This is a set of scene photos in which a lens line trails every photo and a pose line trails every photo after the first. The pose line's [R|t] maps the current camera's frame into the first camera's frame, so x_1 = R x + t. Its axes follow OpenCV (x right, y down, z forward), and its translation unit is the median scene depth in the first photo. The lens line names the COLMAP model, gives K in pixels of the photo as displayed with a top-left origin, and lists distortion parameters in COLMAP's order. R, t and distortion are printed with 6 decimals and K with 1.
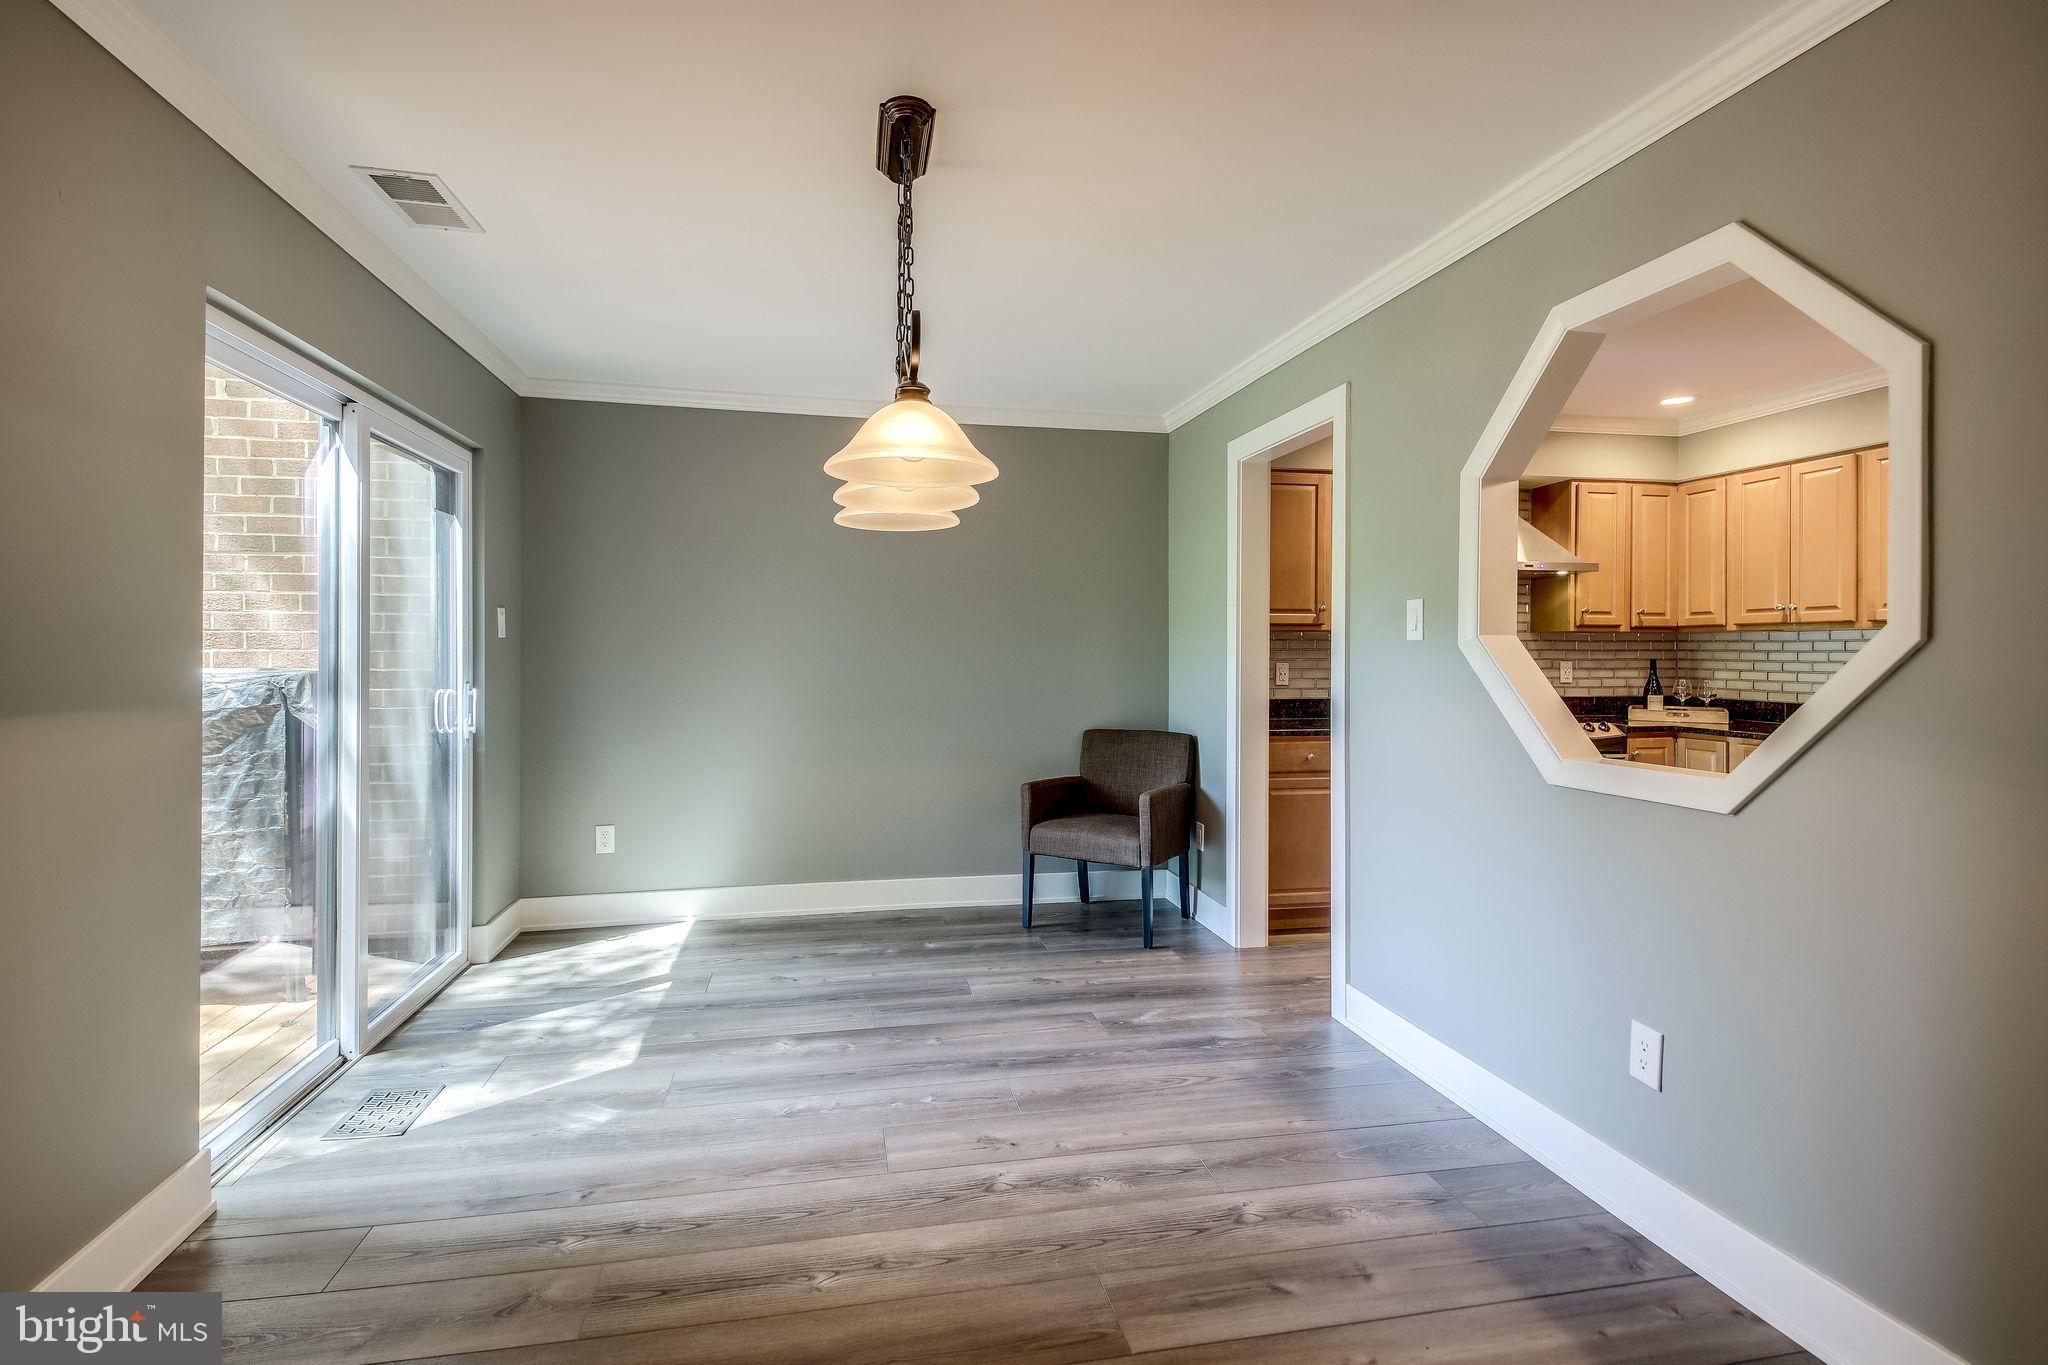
lens RADIAL K [[997.0, 0, 1026.9], [0, 997.0, 669.8], [0, 0, 1]] dist [0.049294, -0.044178]
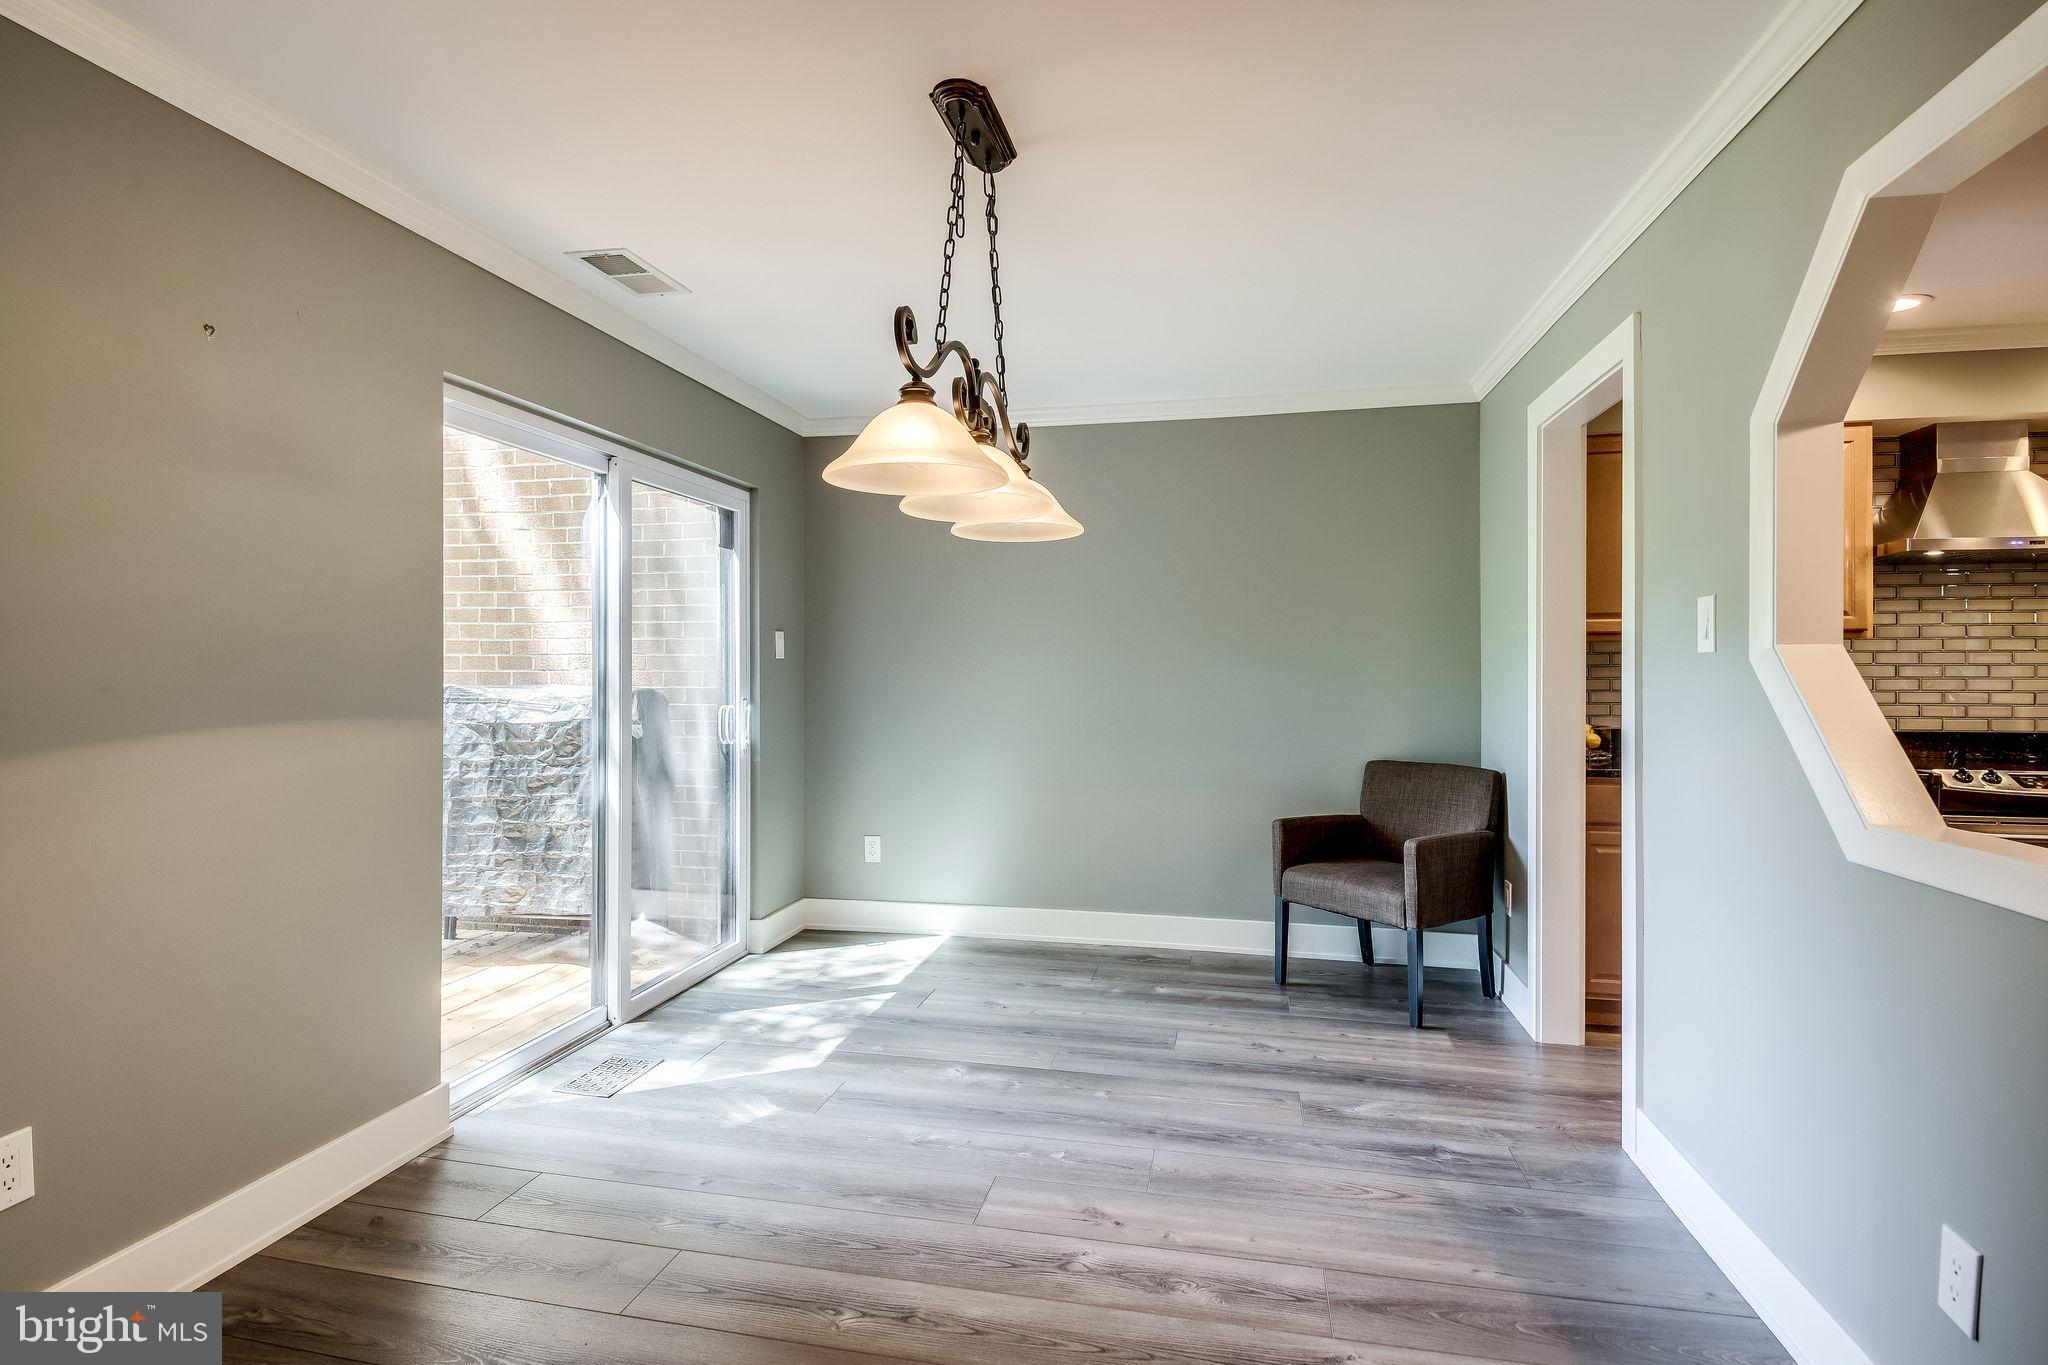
lens RADIAL K [[1040.4, 0, 996.4], [0, 1040.4, 682.0], [0, 0, 1]] dist [0.050378, -0.063375]
pose [[0.910147, 0.001491, -0.414282, 0.207737], [-0.004003, 0.999978, -0.005196, -0.001637], [0.414266, 0.006388, 0.910134, 0.081243]]
